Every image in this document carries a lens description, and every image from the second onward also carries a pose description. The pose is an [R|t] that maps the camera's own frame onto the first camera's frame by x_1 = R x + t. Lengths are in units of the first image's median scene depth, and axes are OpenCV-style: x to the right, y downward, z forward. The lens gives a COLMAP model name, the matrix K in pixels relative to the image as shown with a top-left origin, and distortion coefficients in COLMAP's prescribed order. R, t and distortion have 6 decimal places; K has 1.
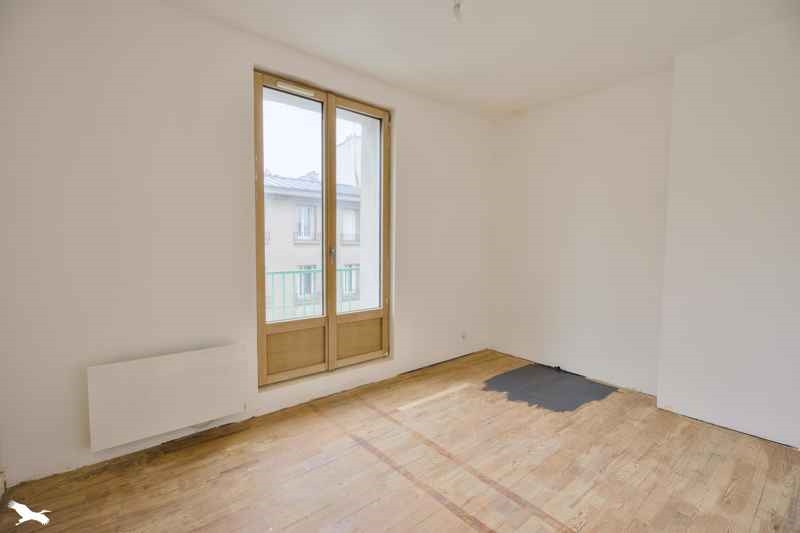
lens RADIAL K [[359.4, 0, 401.1], [0, 359.4, 264.8], [0, 0, 1]] dist [-0.001458, -0.000090]
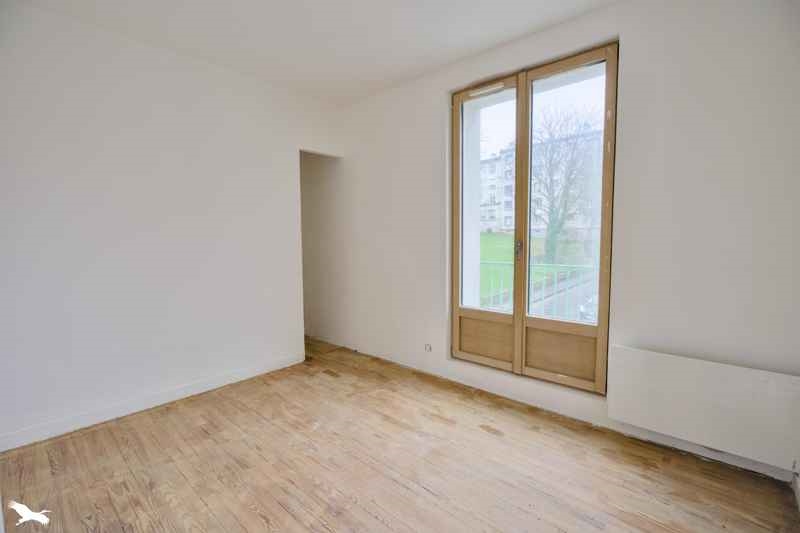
lens RADIAL K [[359.4, 0, 401.1], [0, 359.4, 264.8], [0, 0, 1]] dist [-0.001458, -0.000090]
pose [[0.121280, 0.056815, -0.990991, 0.687300], [-0.043636, 0.997701, 0.051859, -0.022895], [0.991659, 0.036954, 0.123480, 0.592309]]
